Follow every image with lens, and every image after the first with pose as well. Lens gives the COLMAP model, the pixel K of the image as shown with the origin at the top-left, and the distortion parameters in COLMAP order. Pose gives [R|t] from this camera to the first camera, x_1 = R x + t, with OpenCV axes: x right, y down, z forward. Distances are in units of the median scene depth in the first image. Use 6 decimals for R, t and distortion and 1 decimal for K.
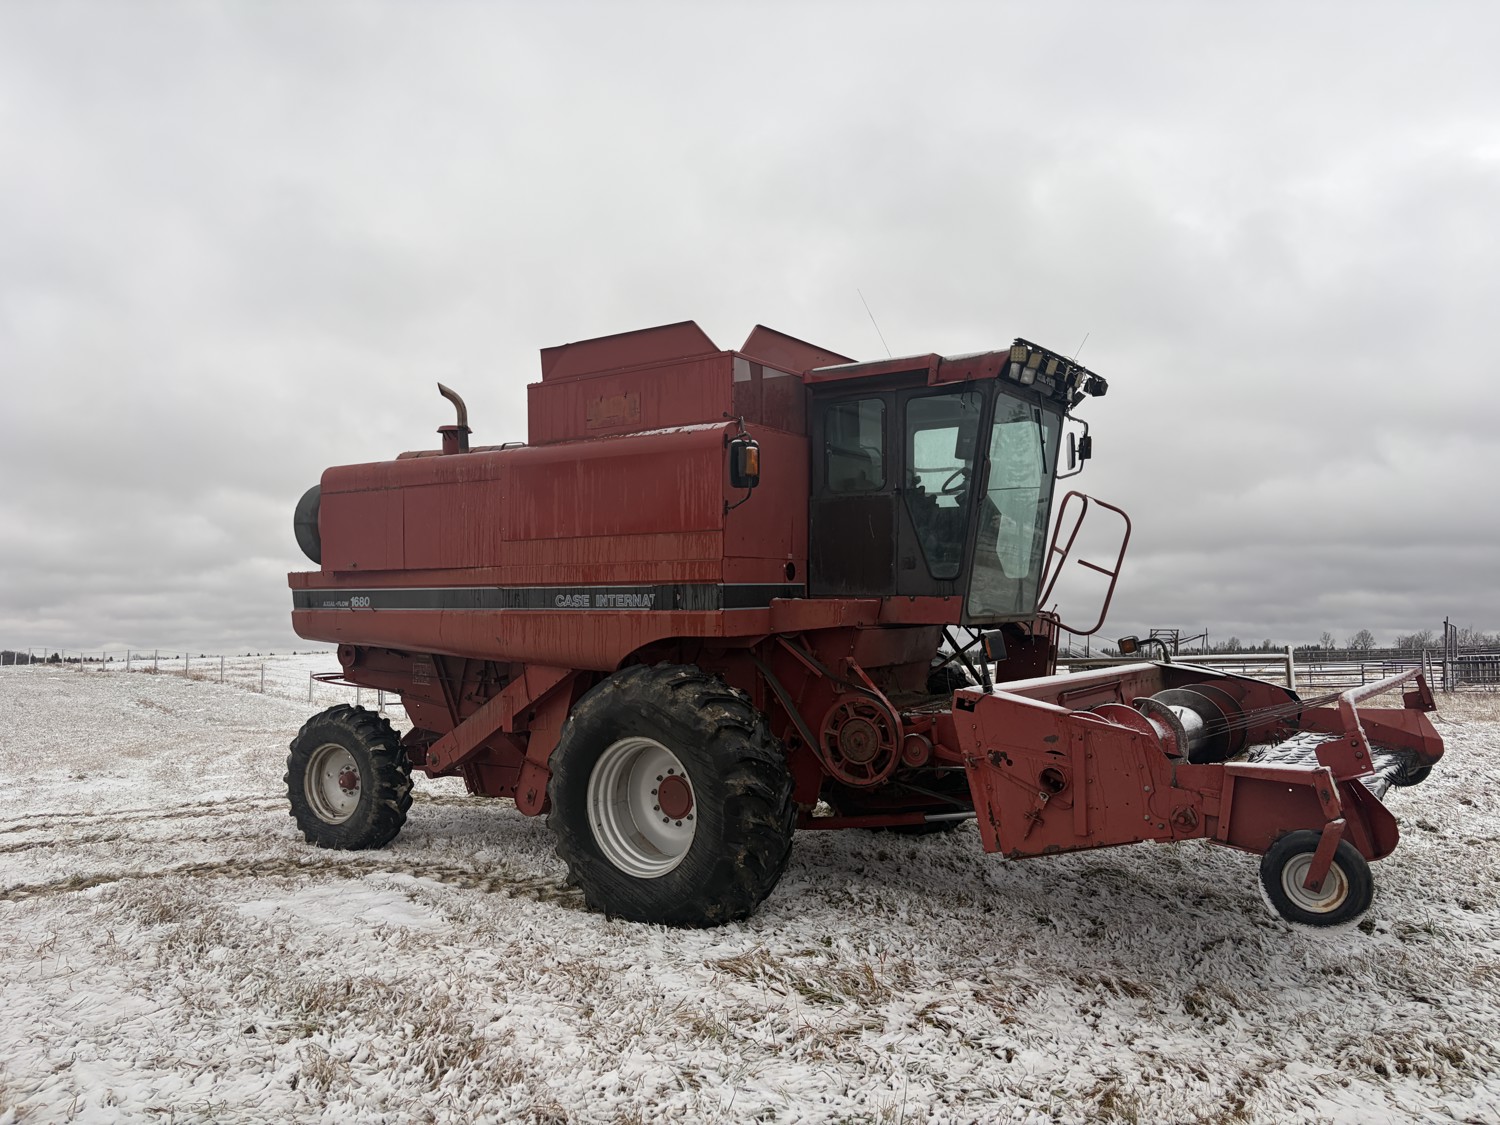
lens RADIAL K [[1138.0, 0, 750.2], [0, 1138.0, 561.7], [0, 0, 1]] dist [0.036366, -0.037883]
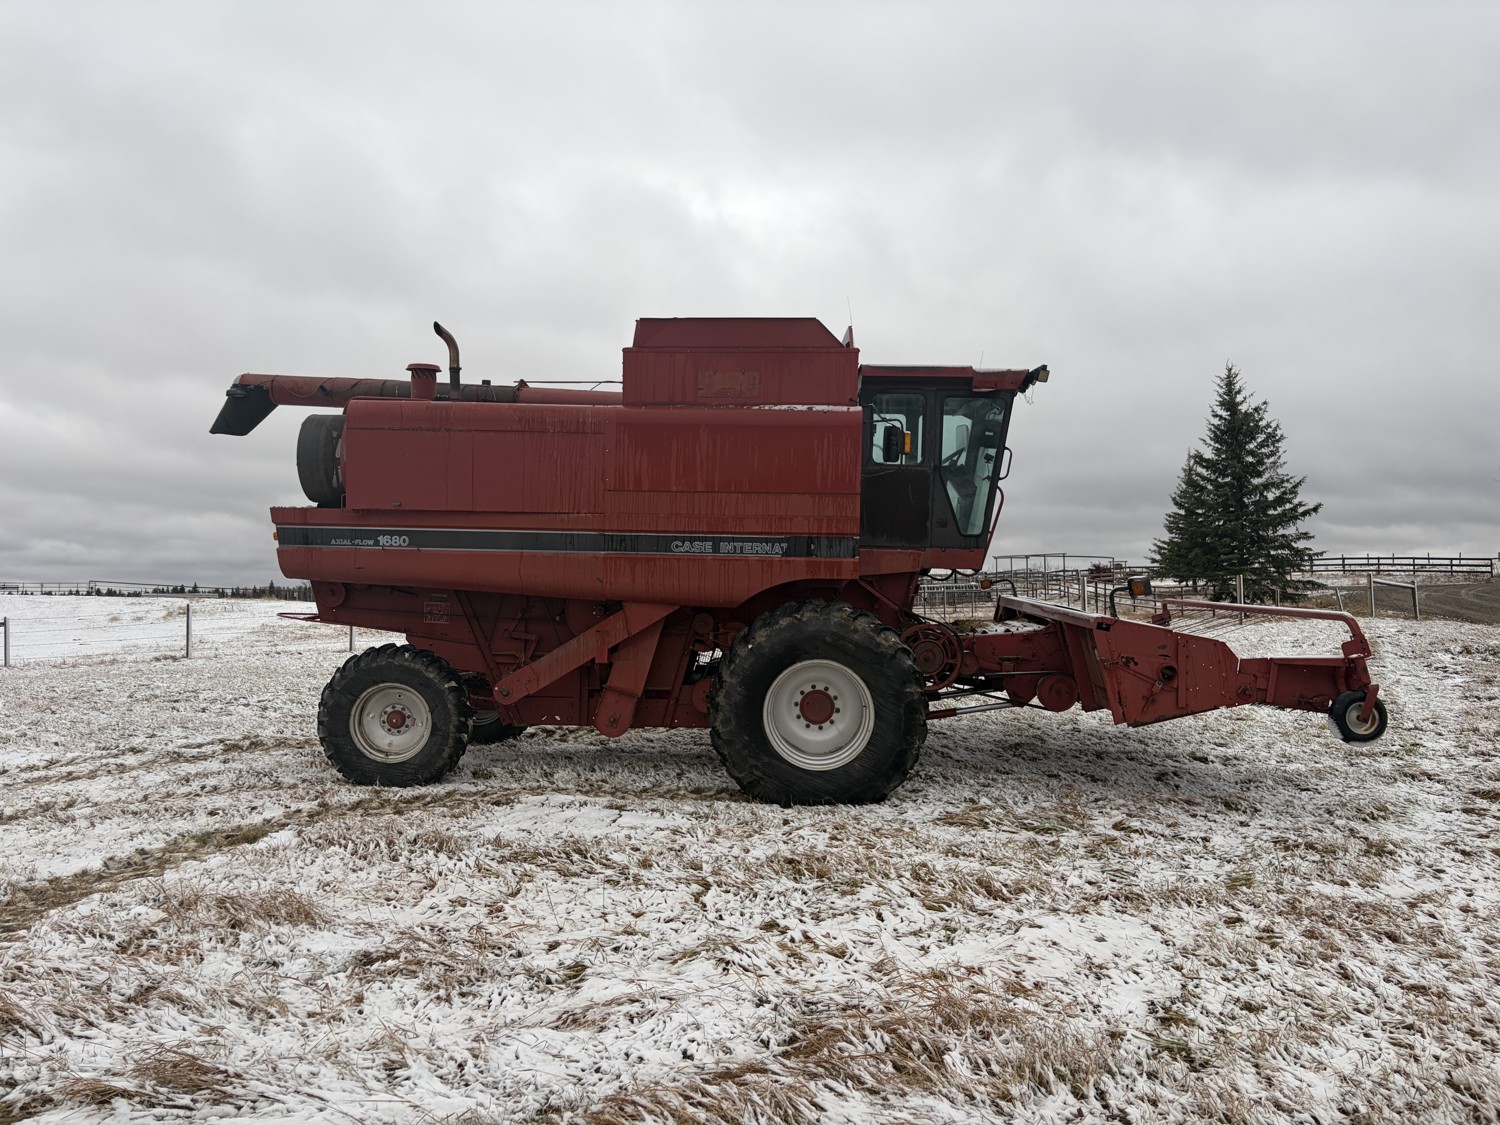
lens RADIAL K [[1138.0, 0, 755.1], [0, 1138.0, 554.0], [0, 0, 1]] dist [0.036366, -0.037883]
pose [[0.849182, 0.012723, 0.527947, -0.704959], [-0.040029, 0.998385, 0.040324, -0.007244], [-0.526581, -0.055375, 0.848320, -0.008962]]
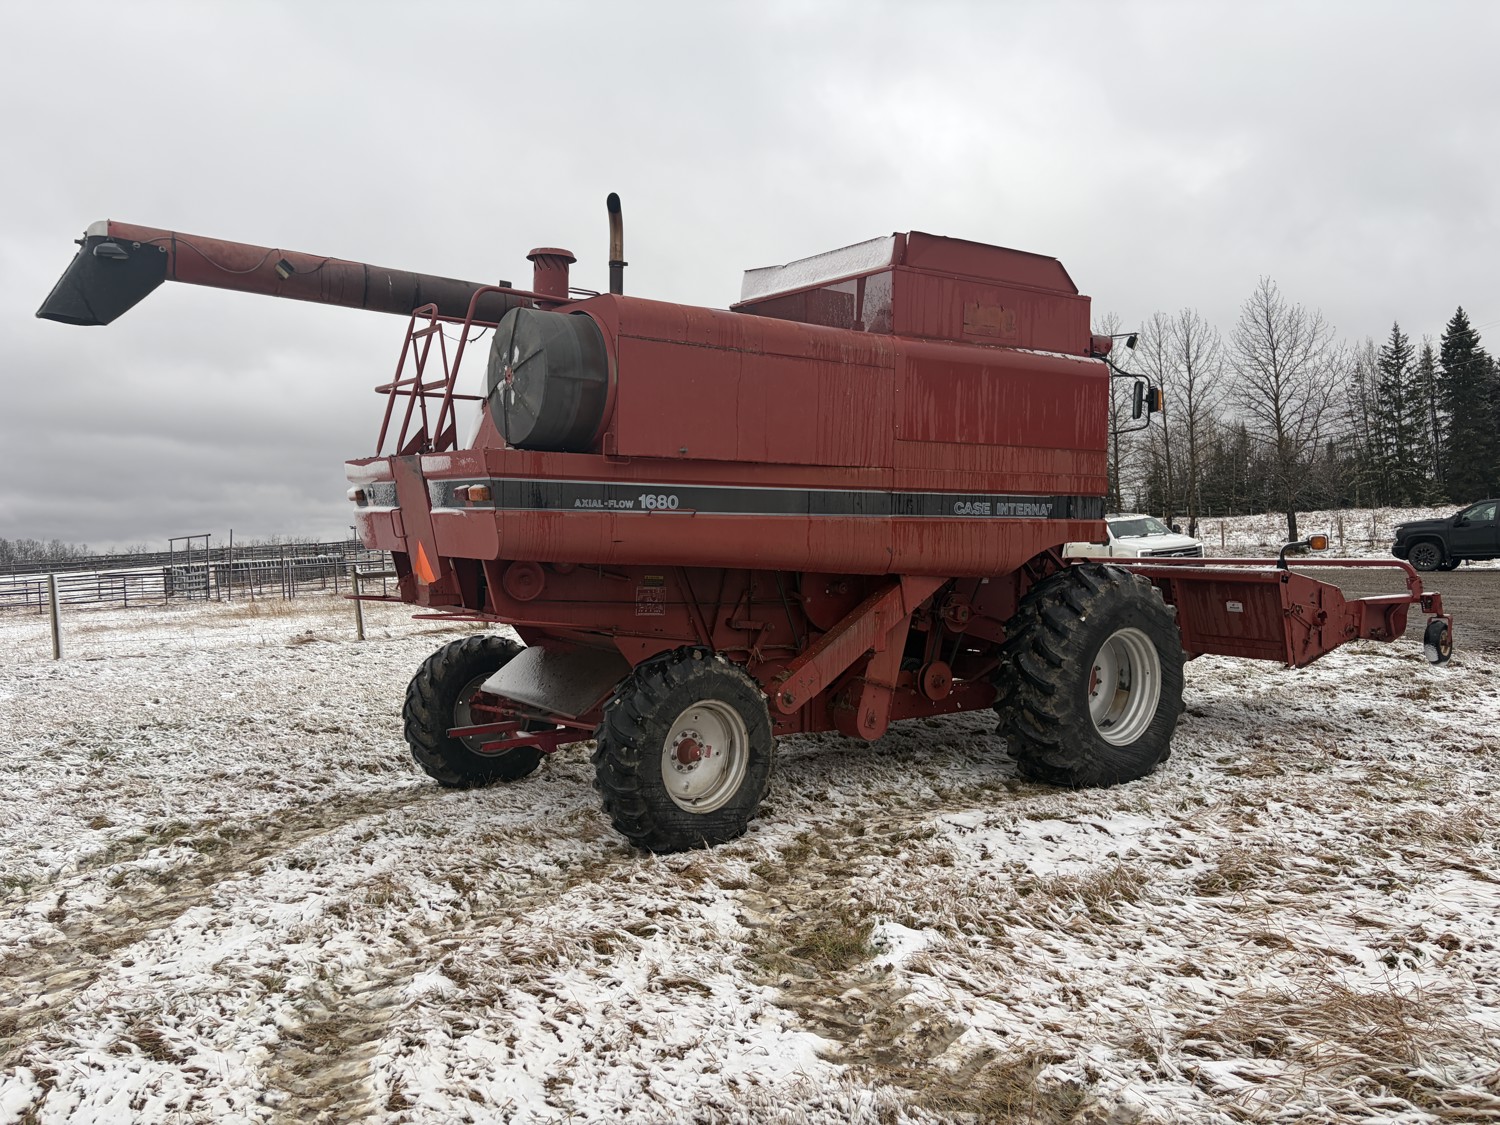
lens RADIAL K [[1138.0, 0, 740.4], [0, 1138.0, 564.9], [0, 0, 1]] dist [0.036366, -0.037883]
pose [[0.361565, -0.033803, 0.931734, -1.148408], [-0.047865, 0.997352, 0.054758, 0.038656], [-0.931118, -0.064396, 0.358989, 0.824875]]
